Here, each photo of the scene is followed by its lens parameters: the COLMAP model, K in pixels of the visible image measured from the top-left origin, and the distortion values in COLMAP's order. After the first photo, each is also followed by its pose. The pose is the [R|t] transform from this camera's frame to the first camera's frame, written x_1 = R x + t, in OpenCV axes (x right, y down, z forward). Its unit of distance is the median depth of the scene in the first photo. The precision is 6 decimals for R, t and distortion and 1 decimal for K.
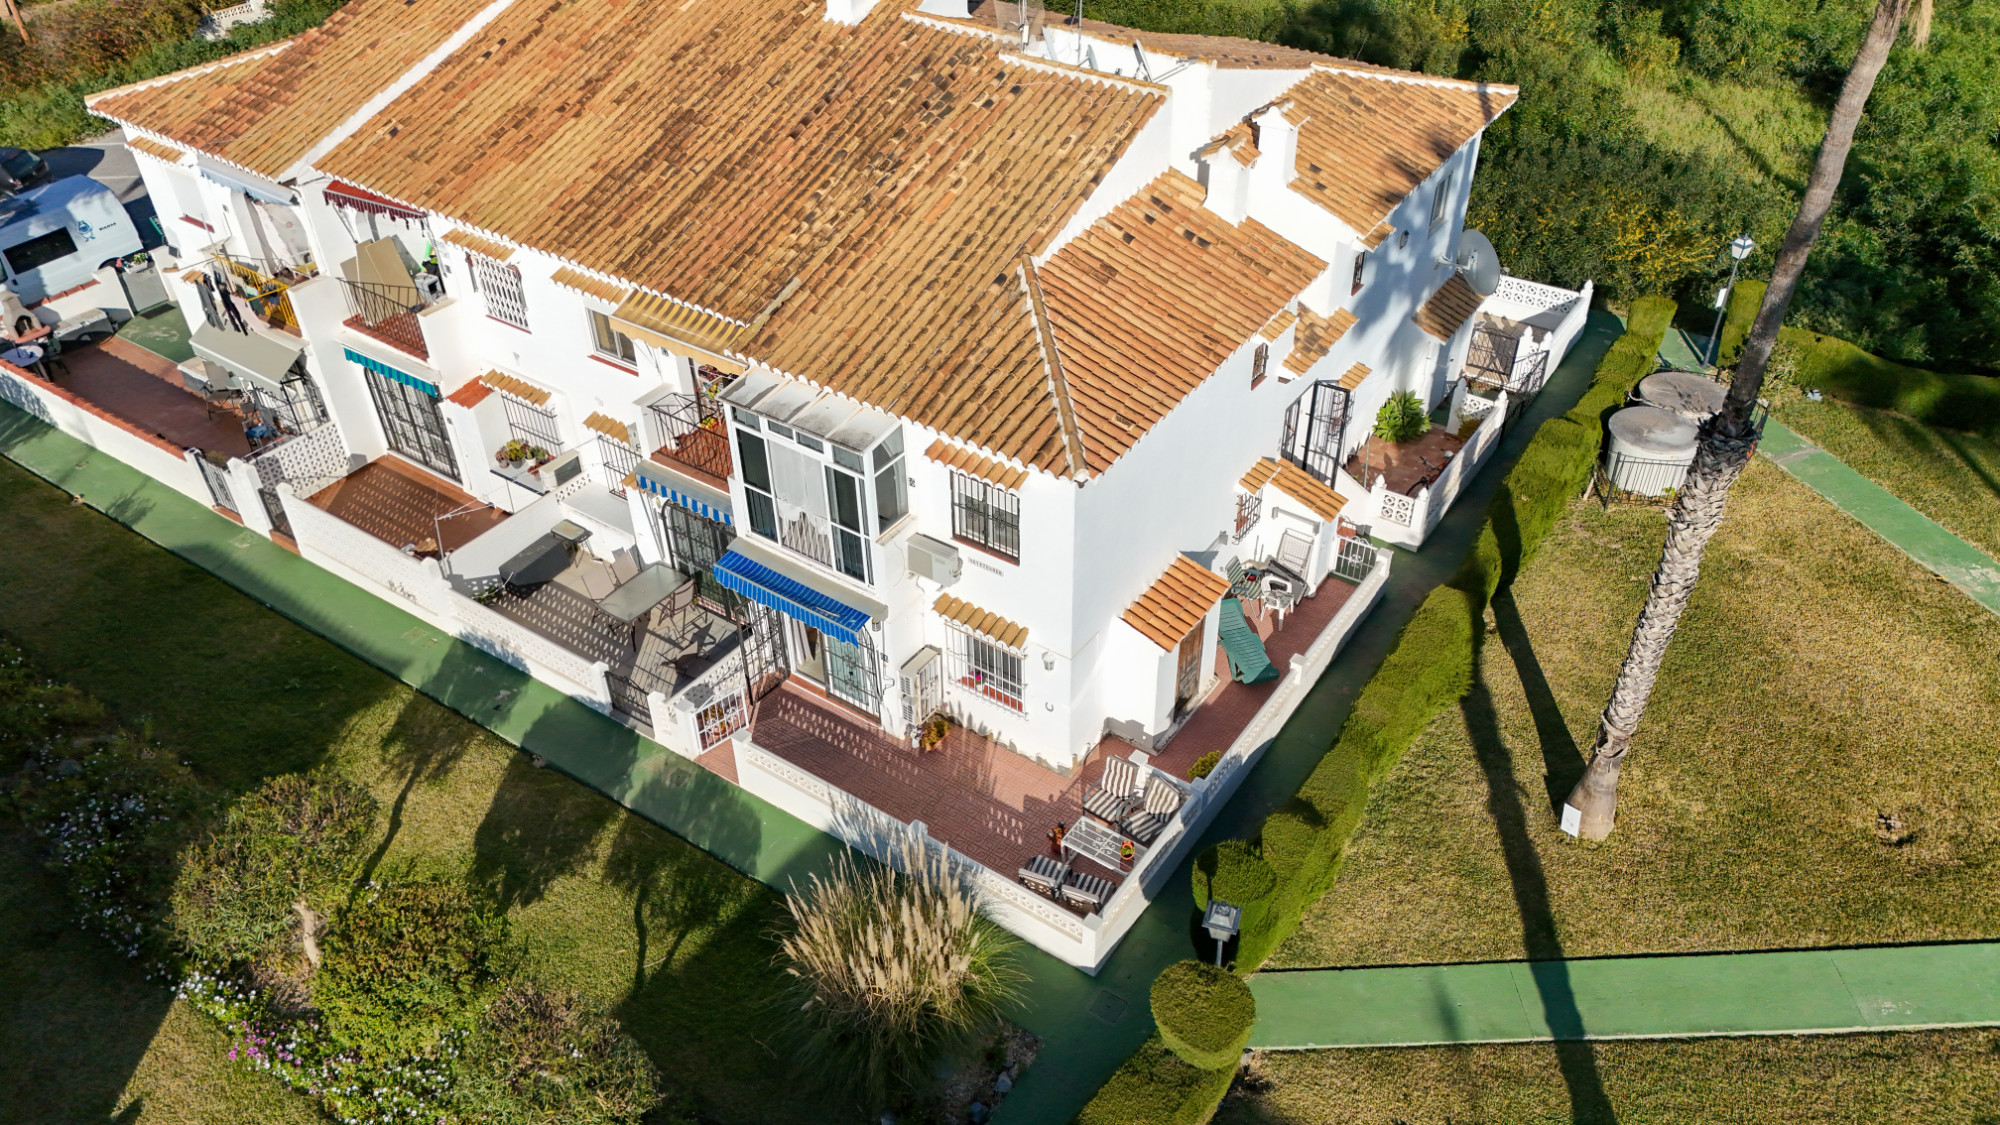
lens RADIAL K [[1494.1, 0, 1000.0], [0, 1494.1, 562.5], [0, 0, 1]] dist [0.065804, -0.083435]
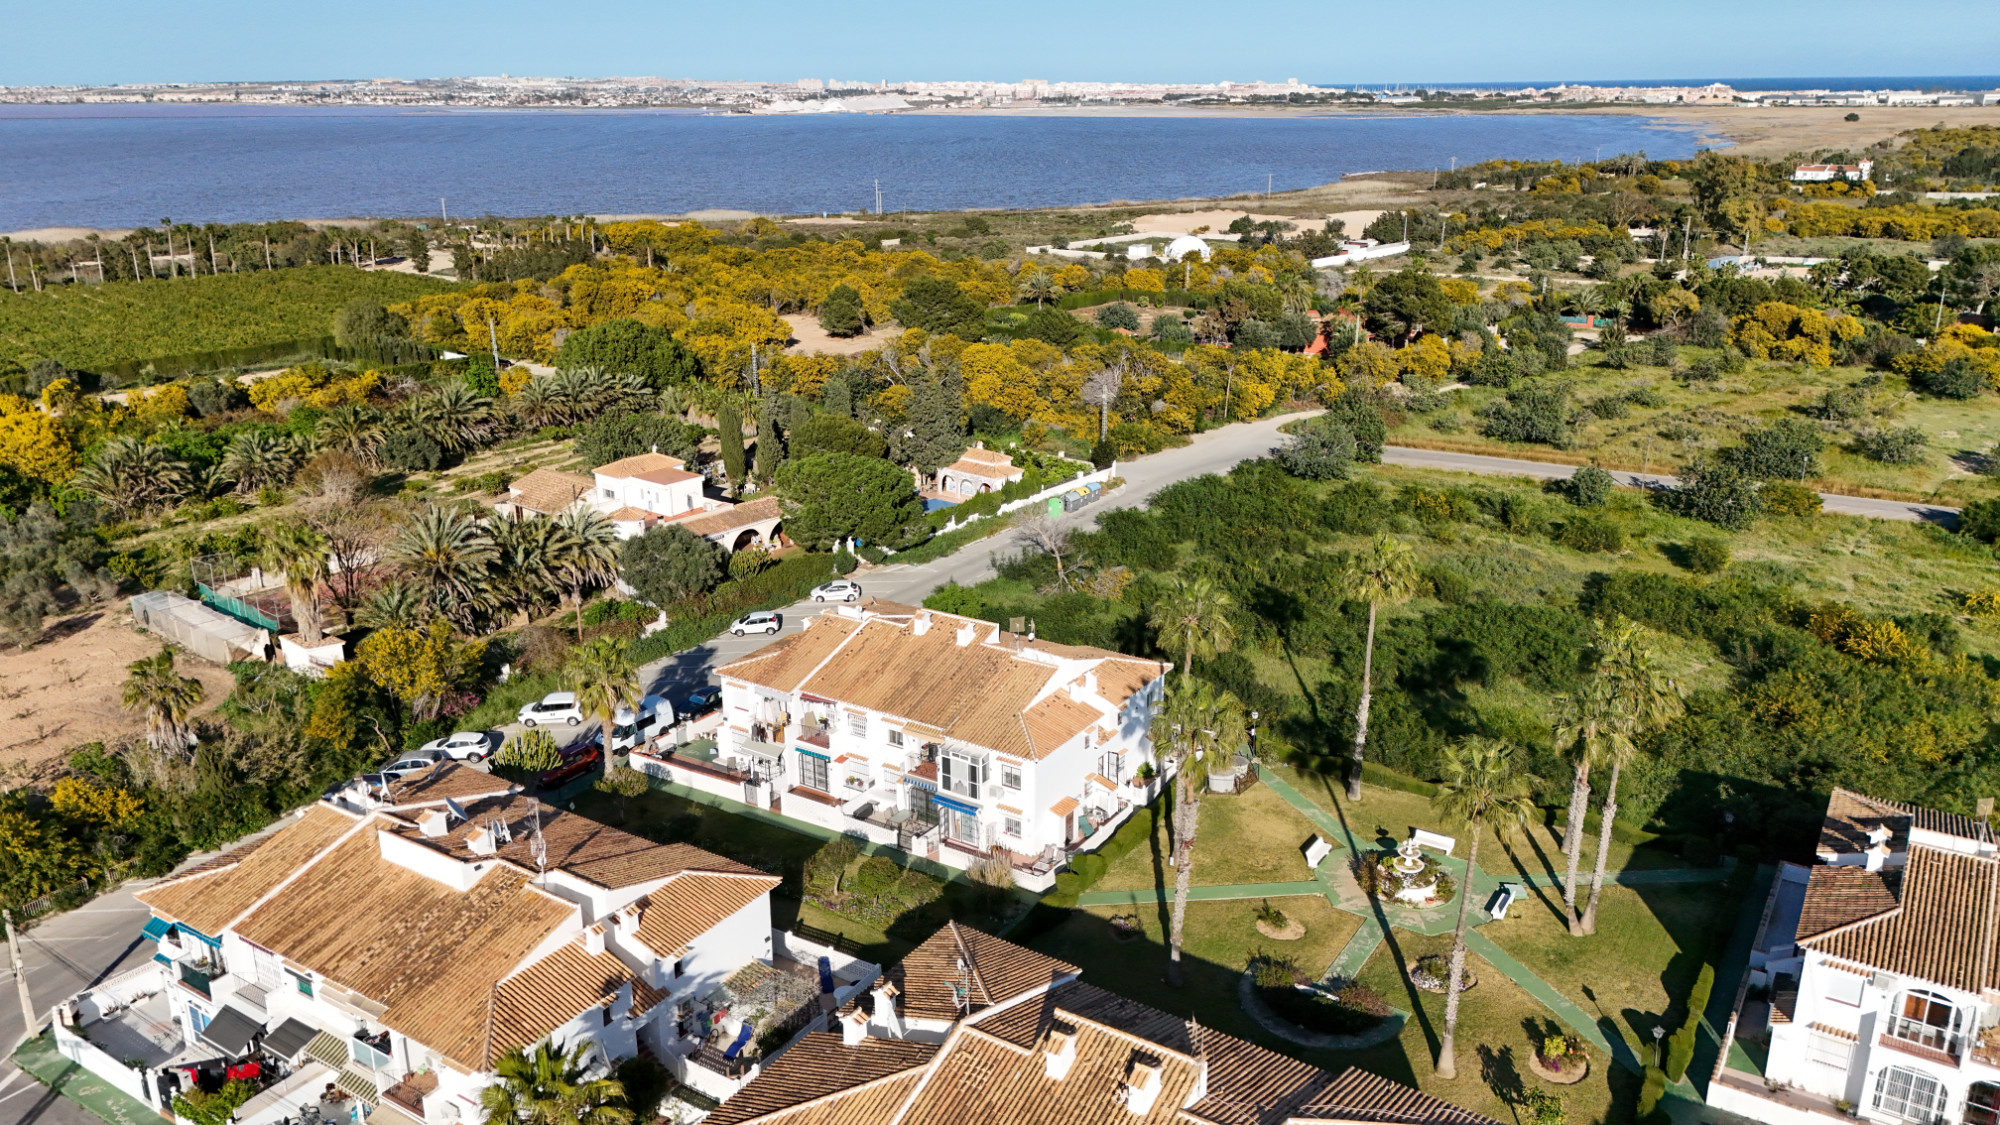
lens RADIAL K [[1494.1, 0, 1000.0], [0, 1494.1, 562.5], [0, 0, 1]] dist [0.065804, -0.083435]
pose [[0.999586, 0.000025, 0.028782, -0.132772], [0.009767, 0.940368, -0.340017, 0.669767], [-0.027074, 0.340158, 0.939979, -2.455818]]
